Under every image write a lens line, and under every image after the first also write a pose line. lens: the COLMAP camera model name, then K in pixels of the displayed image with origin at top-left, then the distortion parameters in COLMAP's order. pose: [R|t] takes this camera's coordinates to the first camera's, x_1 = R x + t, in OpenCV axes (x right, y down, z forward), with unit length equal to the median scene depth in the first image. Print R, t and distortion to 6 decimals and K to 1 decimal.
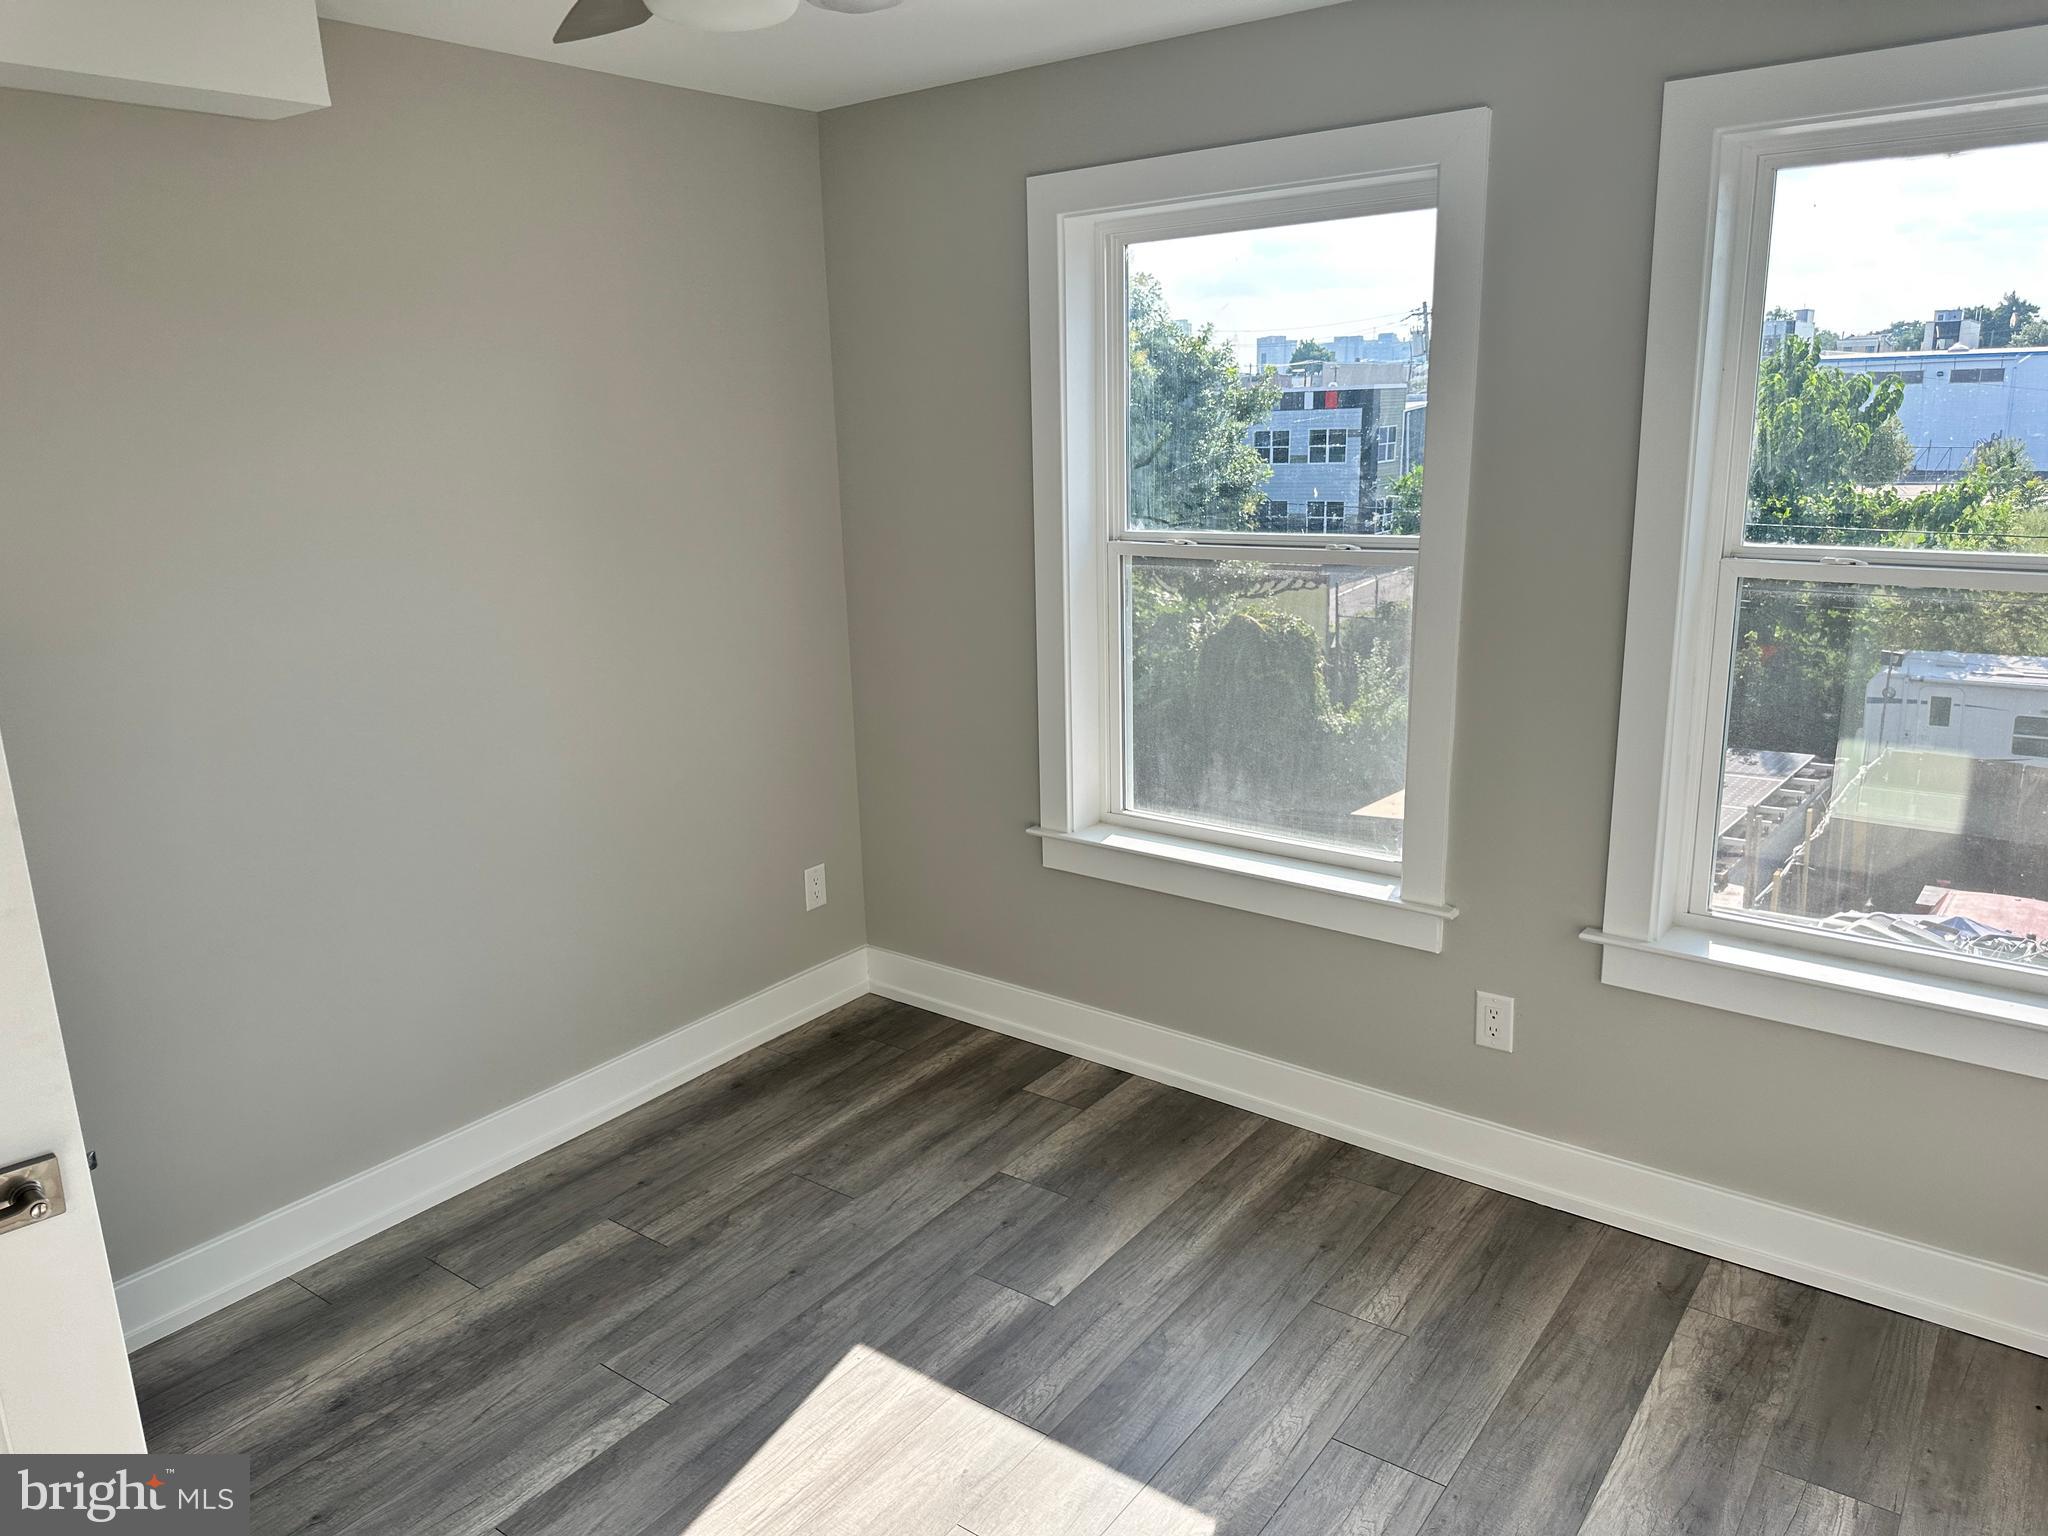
lens RADIAL K [[1440.5, 0, 1024.0], [0, 1440.5, 768.0], [0, 0, 1]] dist [0.101141, -0.139759]
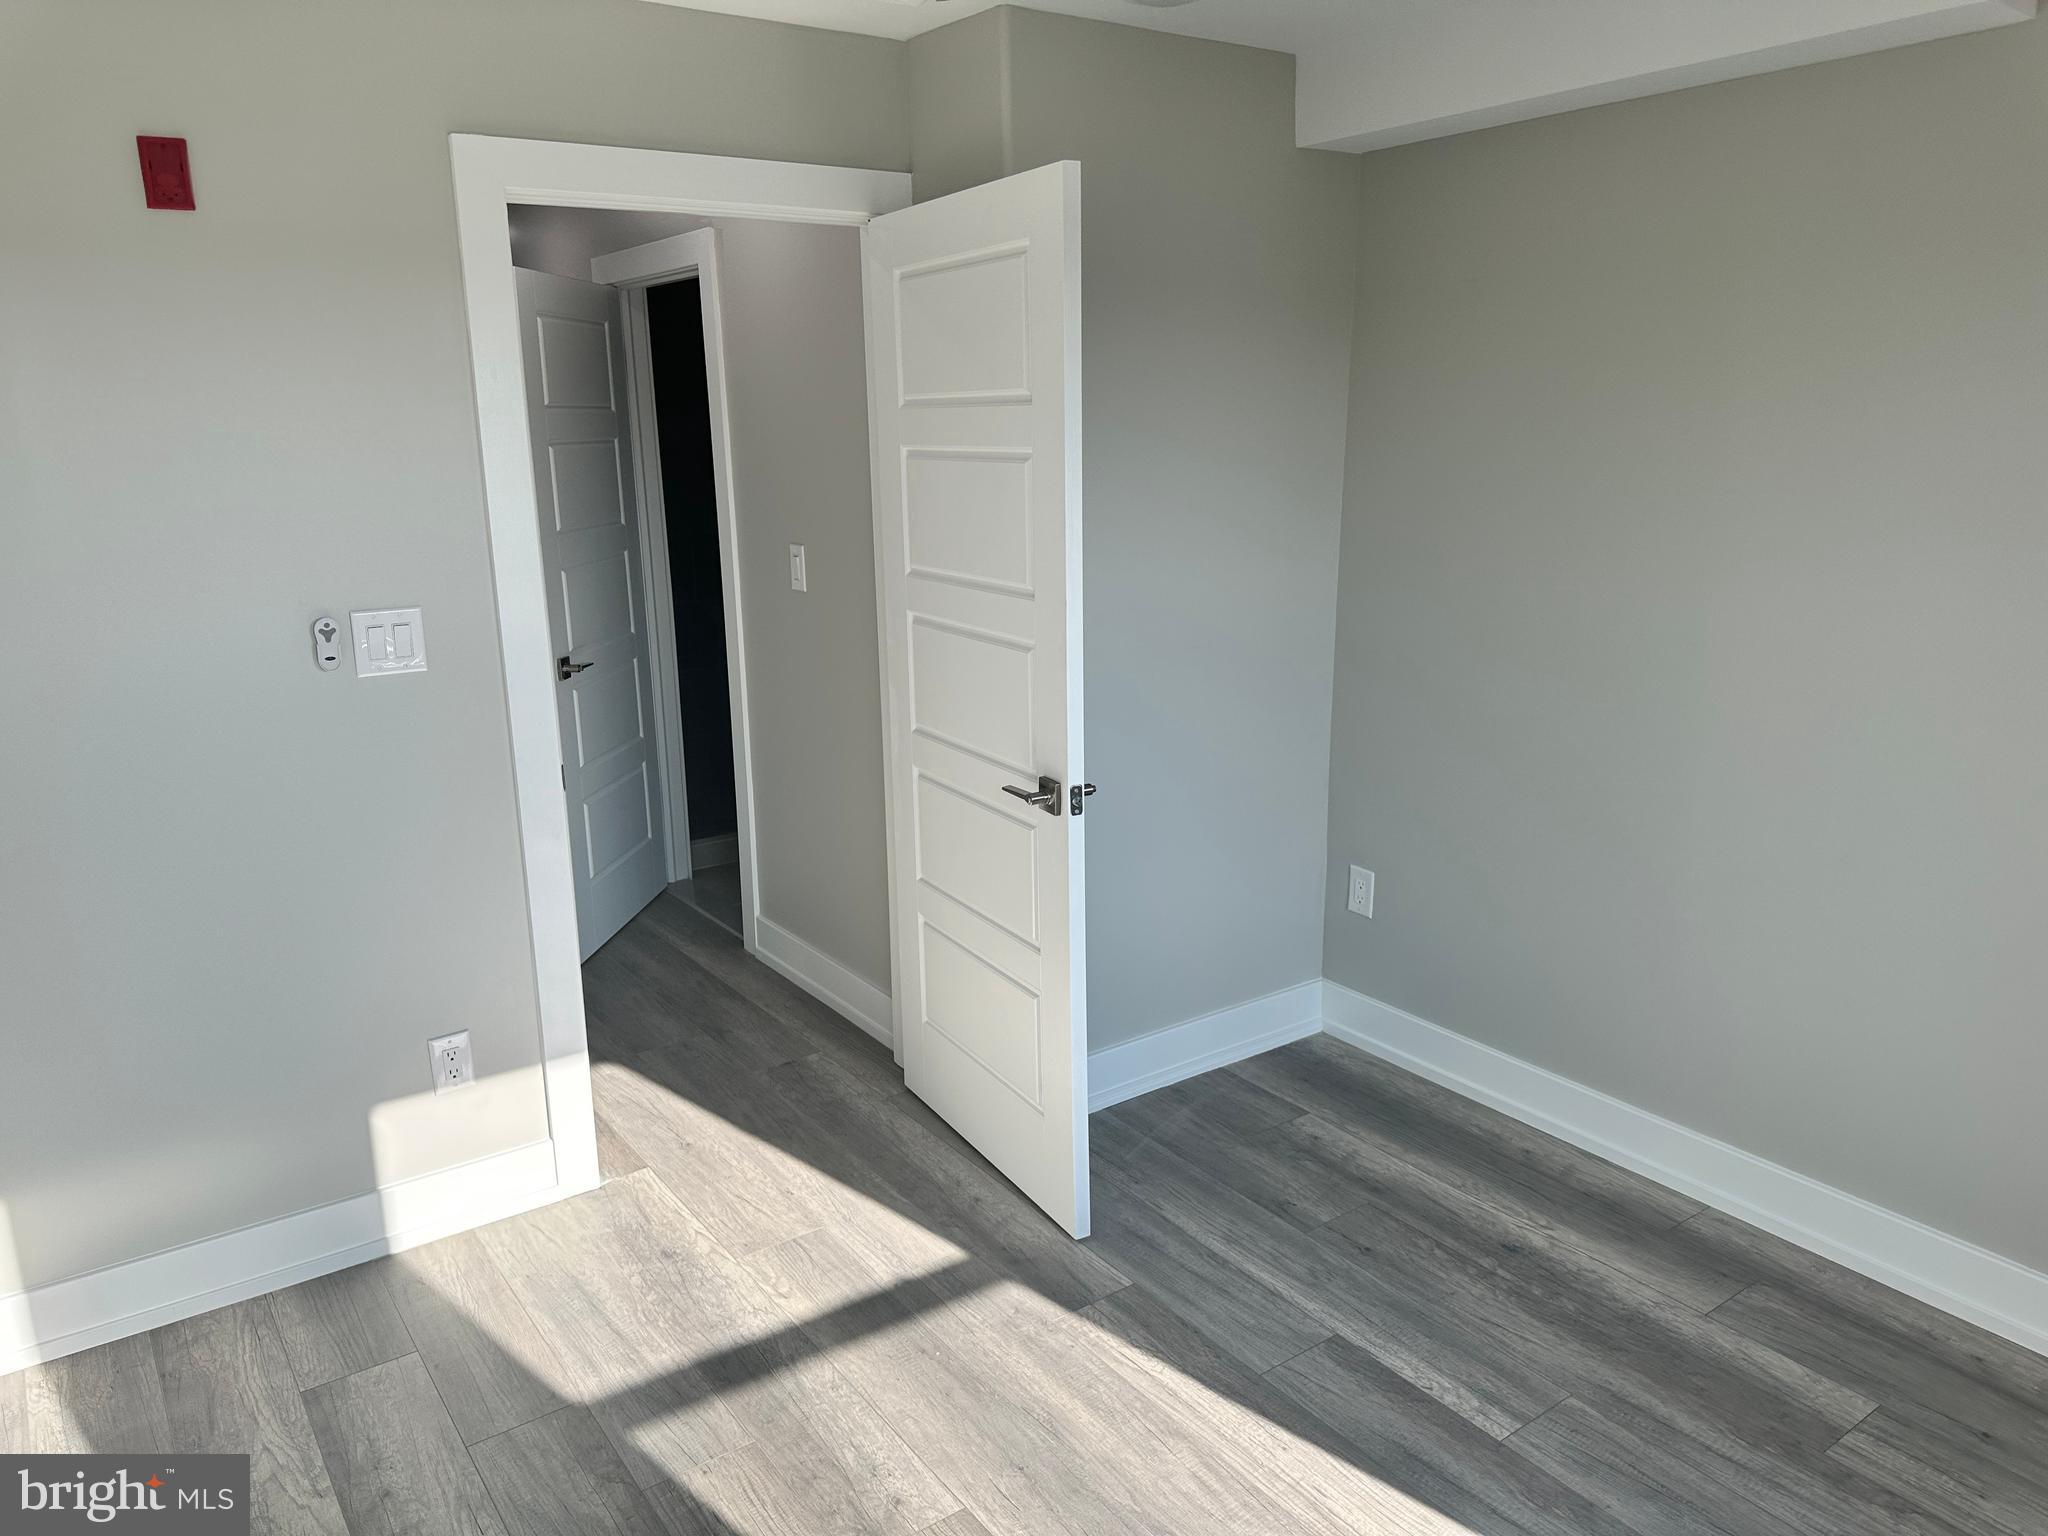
lens RADIAL K [[1440.5, 0, 1024.0], [0, 1440.5, 768.0], [0, 0, 1]] dist [0.101141, -0.139759]
pose [[-0.290200, 0.266935, -0.918983, 0.574328], [-0.217161, 0.916887, 0.334902, -0.201922], [0.932001, 0.296755, -0.208113, 0.755941]]
